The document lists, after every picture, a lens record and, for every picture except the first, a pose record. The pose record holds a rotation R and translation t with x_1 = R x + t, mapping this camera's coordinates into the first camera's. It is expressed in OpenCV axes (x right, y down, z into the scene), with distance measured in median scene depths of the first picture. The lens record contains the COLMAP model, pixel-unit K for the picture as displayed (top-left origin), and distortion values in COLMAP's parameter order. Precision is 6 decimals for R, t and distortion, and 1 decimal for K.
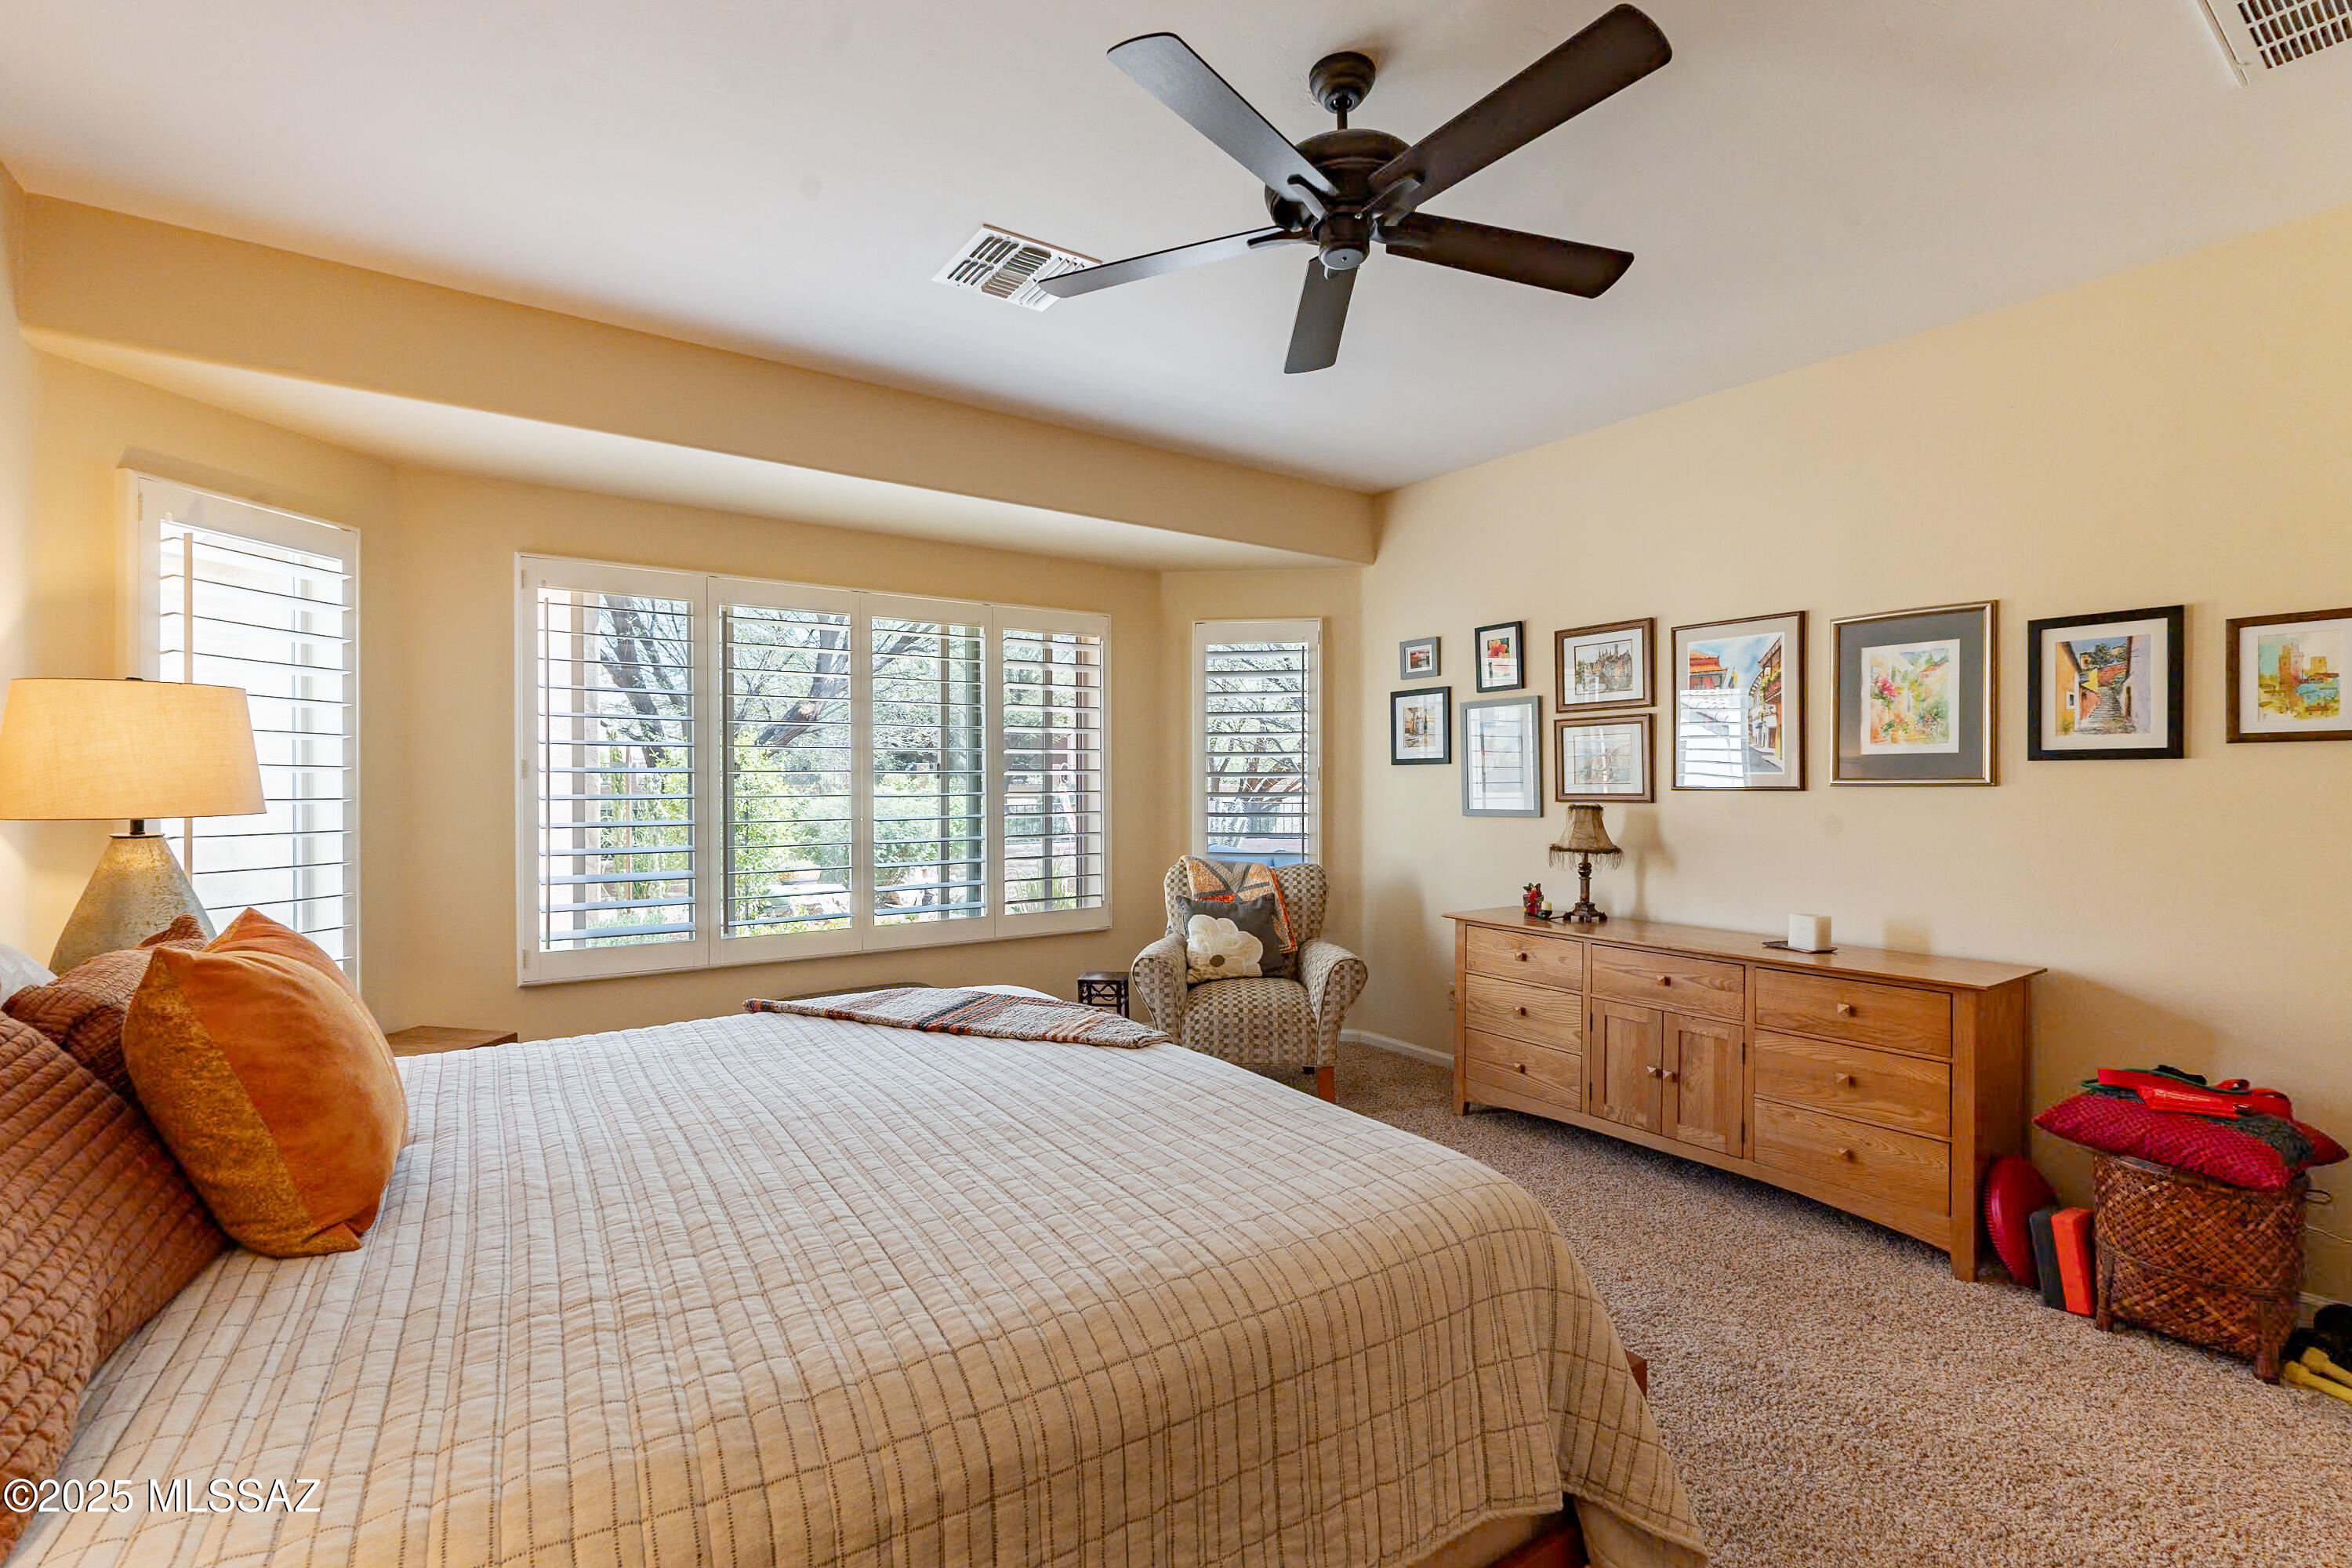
lens RADIAL K [[1034.8, 0, 1173.2], [0, 1034.8, 798.6], [0, 0, 1]] dist [-0.002458, 0.000487]
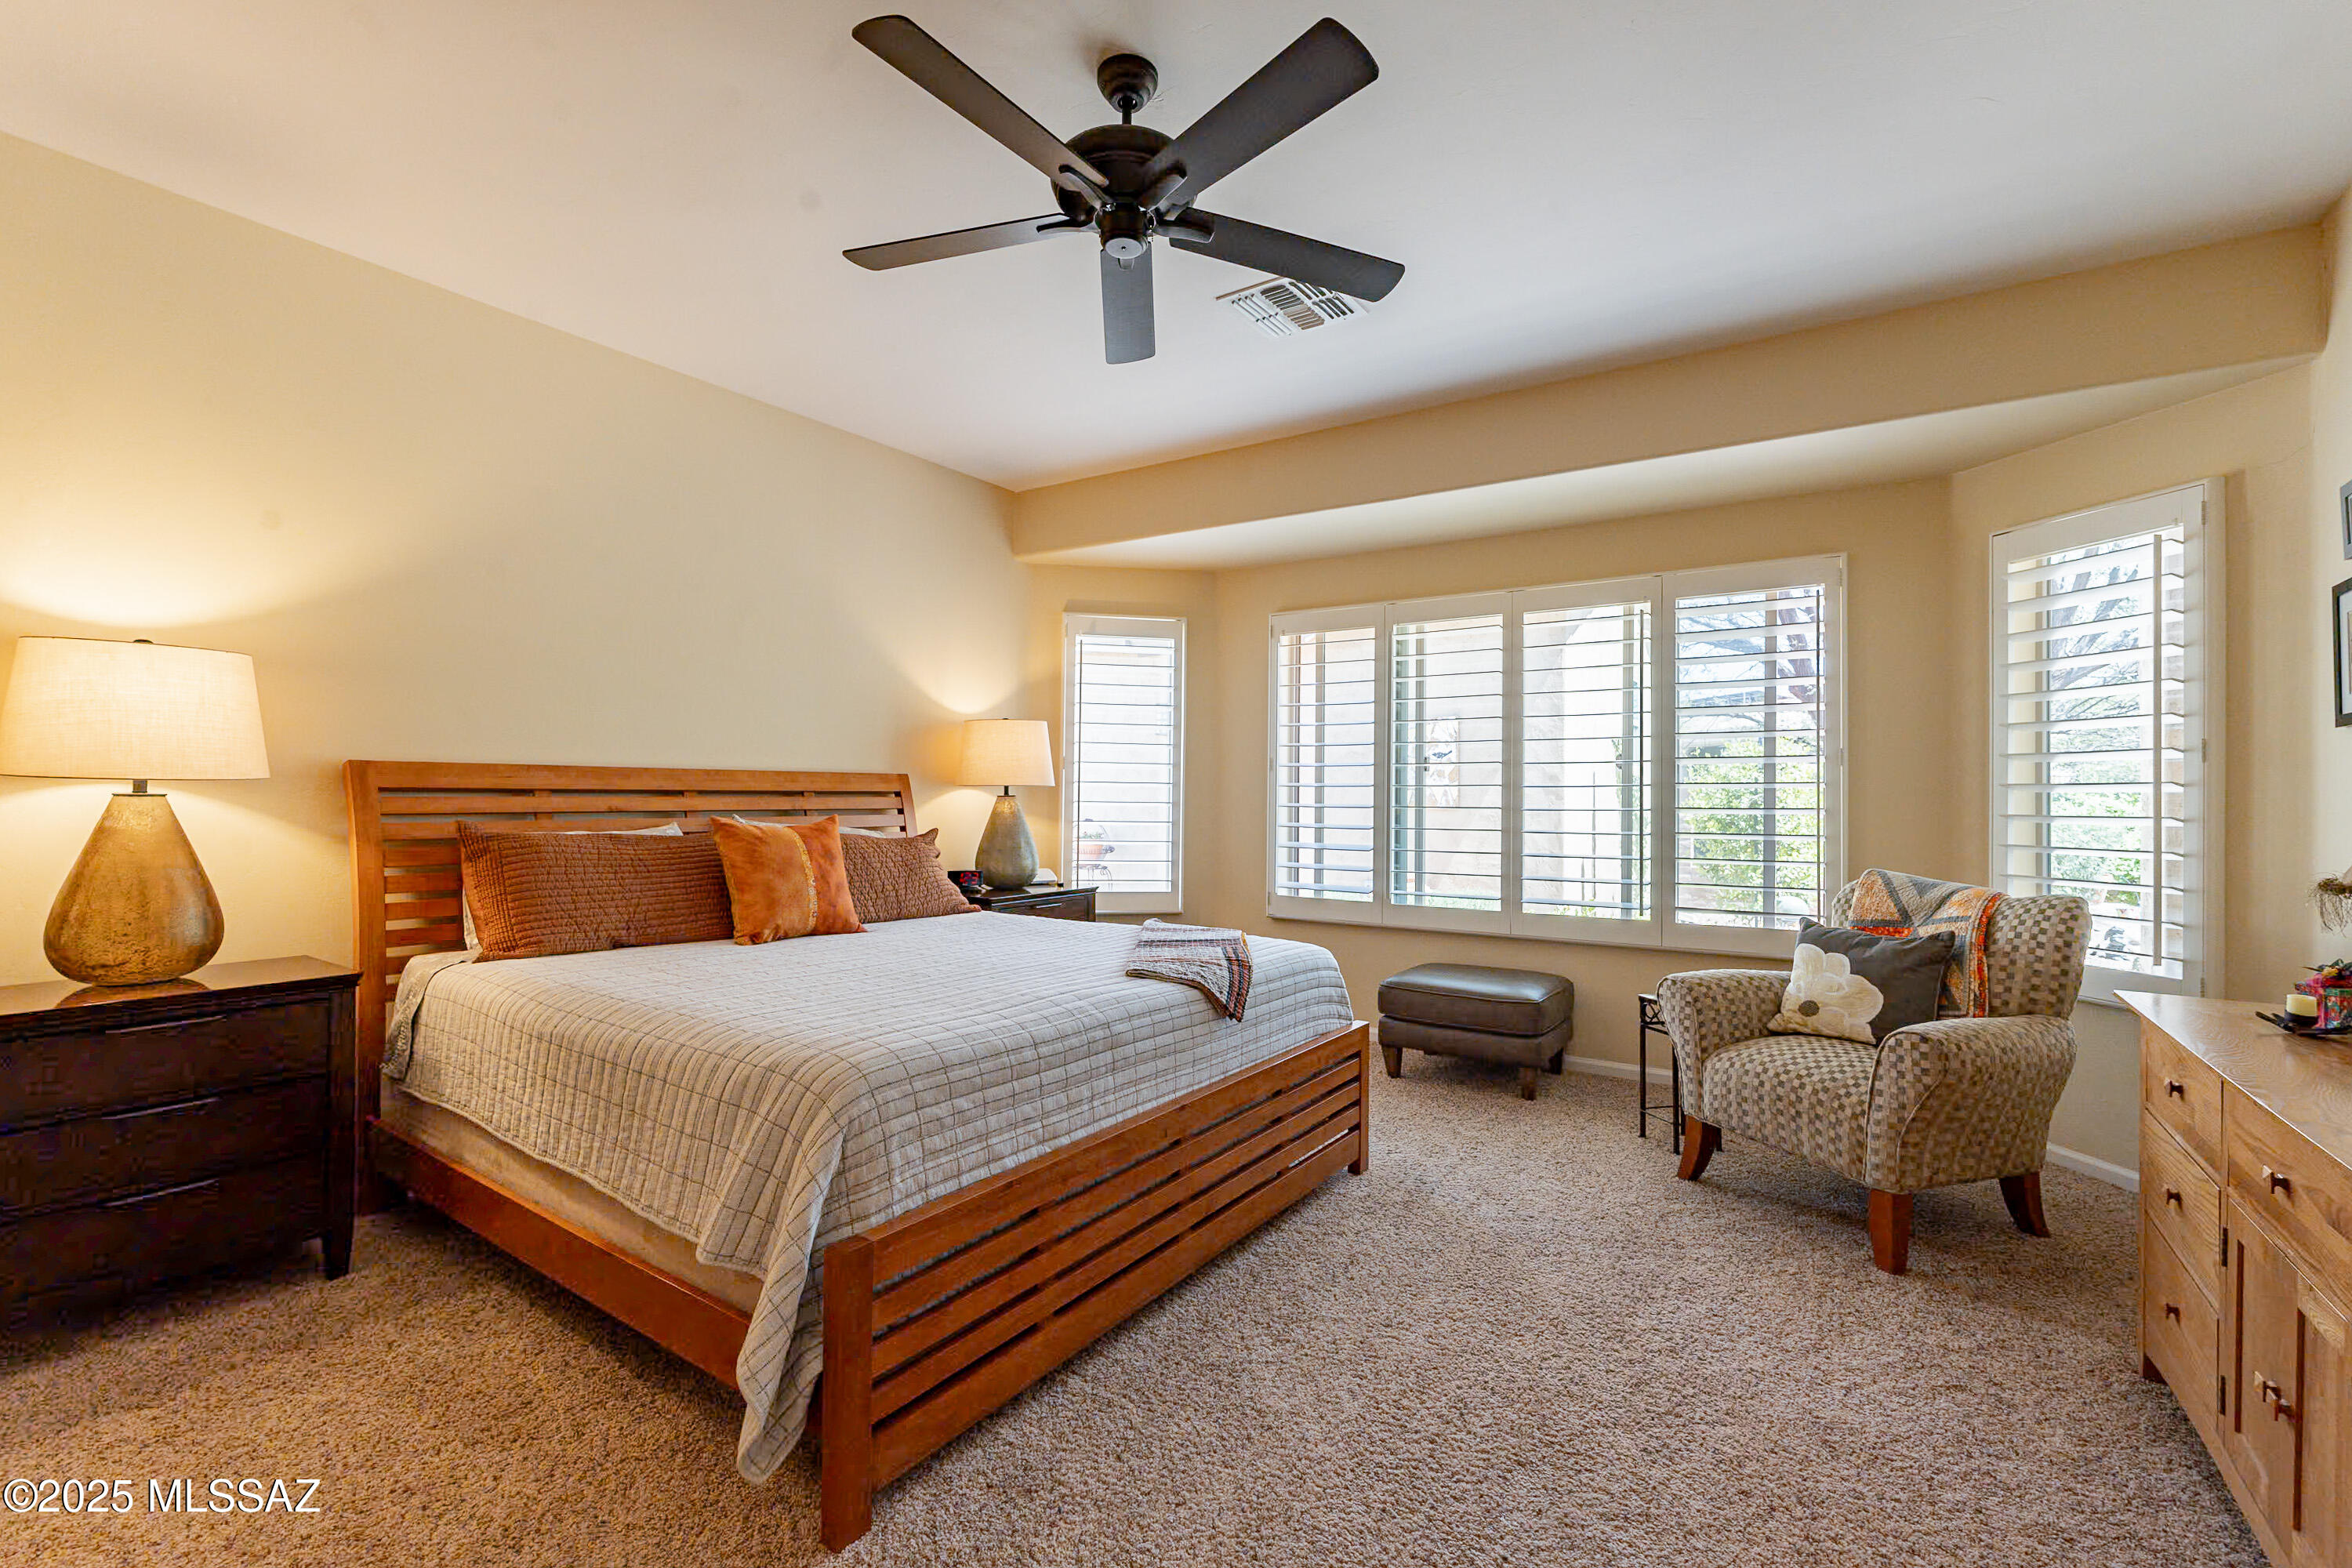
lens RADIAL K [[1034.8, 0, 1162.8], [0, 1034.8, 793.7], [0, 0, 1]] dist [-0.002458, 0.000487]
pose [[0.371149, 0.005633, -0.928556, 0.554080], [-0.012199, 0.999925, 0.001190, 0.008796], [0.928493, 0.010885, 0.371190, 0.299989]]
